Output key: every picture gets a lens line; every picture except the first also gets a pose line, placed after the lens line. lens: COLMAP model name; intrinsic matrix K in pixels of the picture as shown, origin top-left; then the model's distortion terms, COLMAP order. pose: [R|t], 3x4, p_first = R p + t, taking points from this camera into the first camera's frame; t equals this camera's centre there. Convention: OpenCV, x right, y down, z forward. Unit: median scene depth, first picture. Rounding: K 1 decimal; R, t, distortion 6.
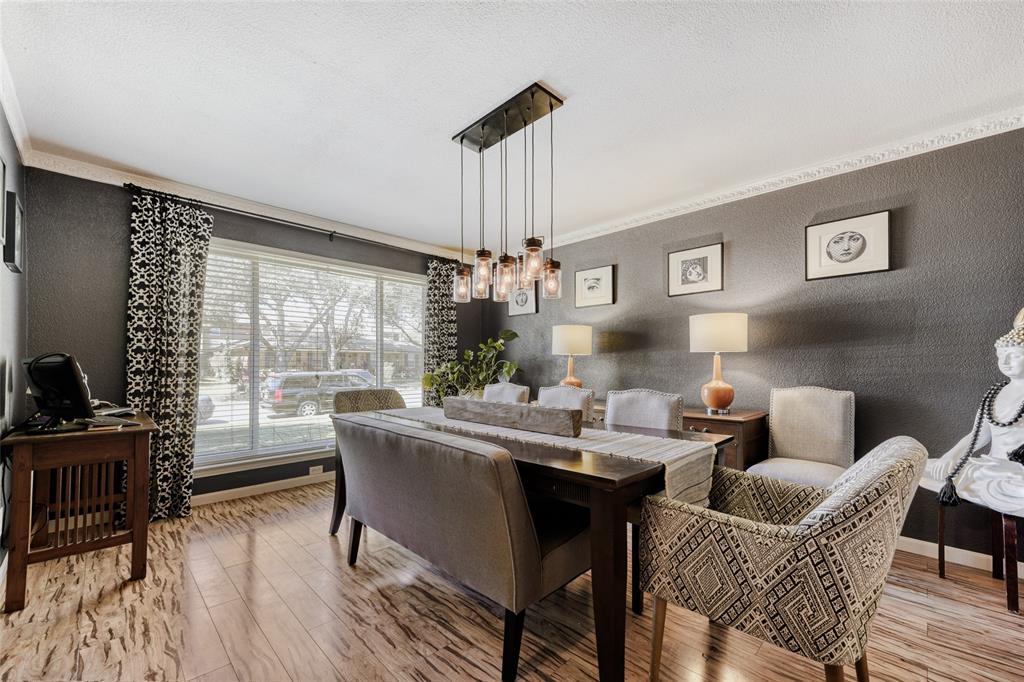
lens RADIAL K [[413.6, 0, 503.1], [0, 413.6, 356.2], [0, 0, 1]] dist [0.005563, -0.001488]
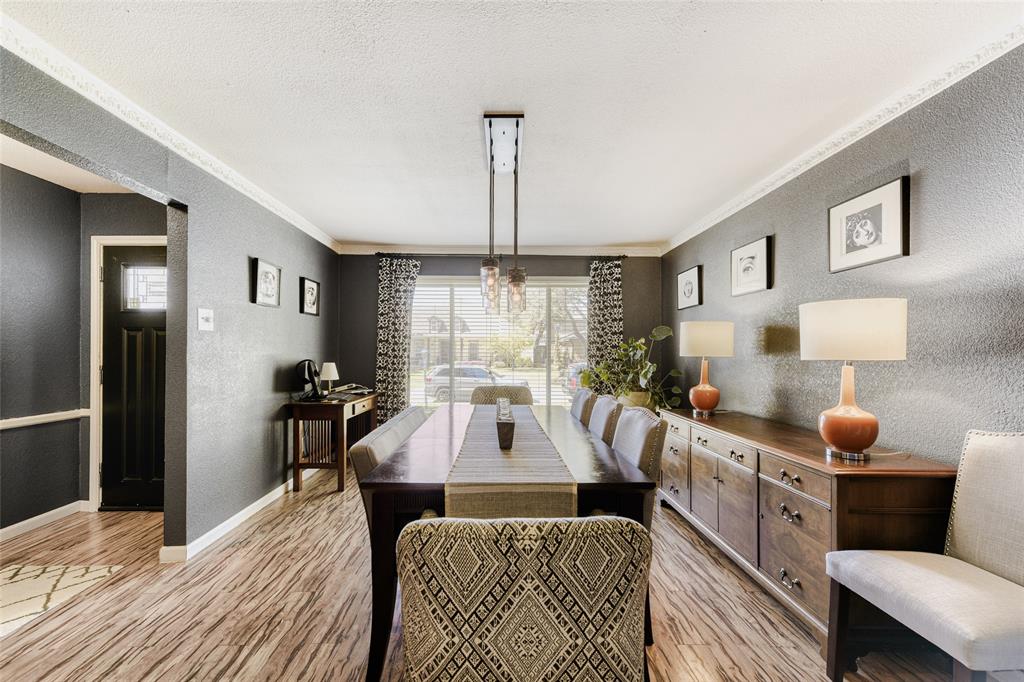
lens RADIAL K [[413.6, 0, 512.0], [0, 413.6, 346.5], [0, 0, 1]] dist [0.005563, -0.001488]
pose [[0.722020, -0.009439, -0.691808, 0.507738], [0.014916, 0.999887, 0.001925, -0.034716], [0.691711, -0.011709, 0.722079, 0.158400]]
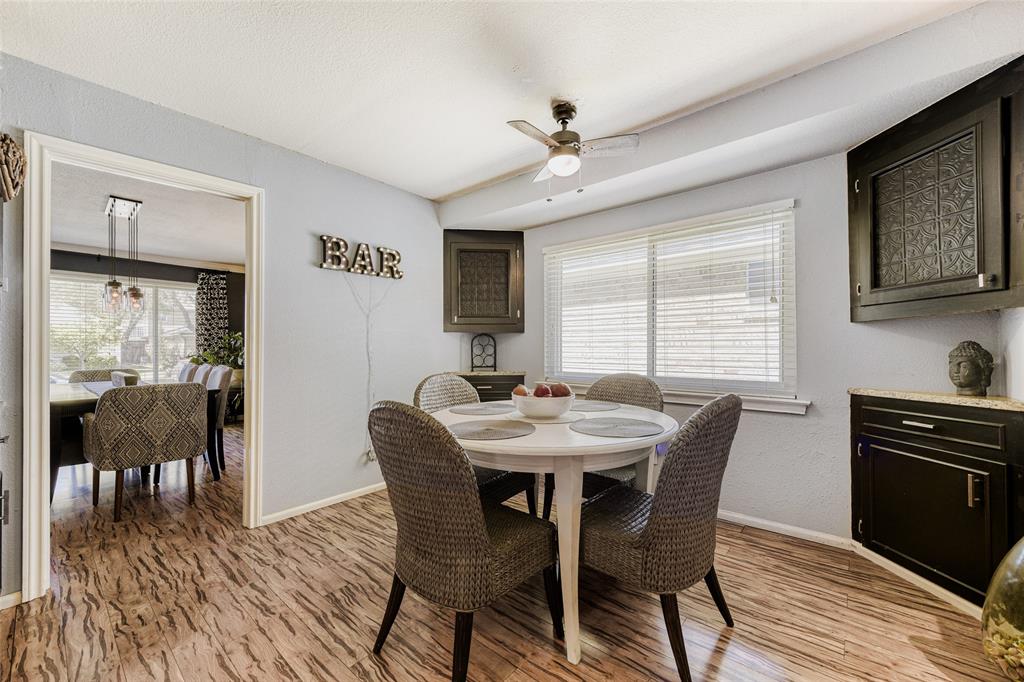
lens RADIAL K [[413.6, 0, 516.8], [0, 413.6, 355.7], [0, 0, 1]] dist [0.005563, -0.001488]
pose [[0.998491, 0.000929, 0.054906, 1.015807], [-0.002917, 0.999342, 0.036143, -0.018572], [-0.054837, -0.036249, 0.997837, -0.530656]]
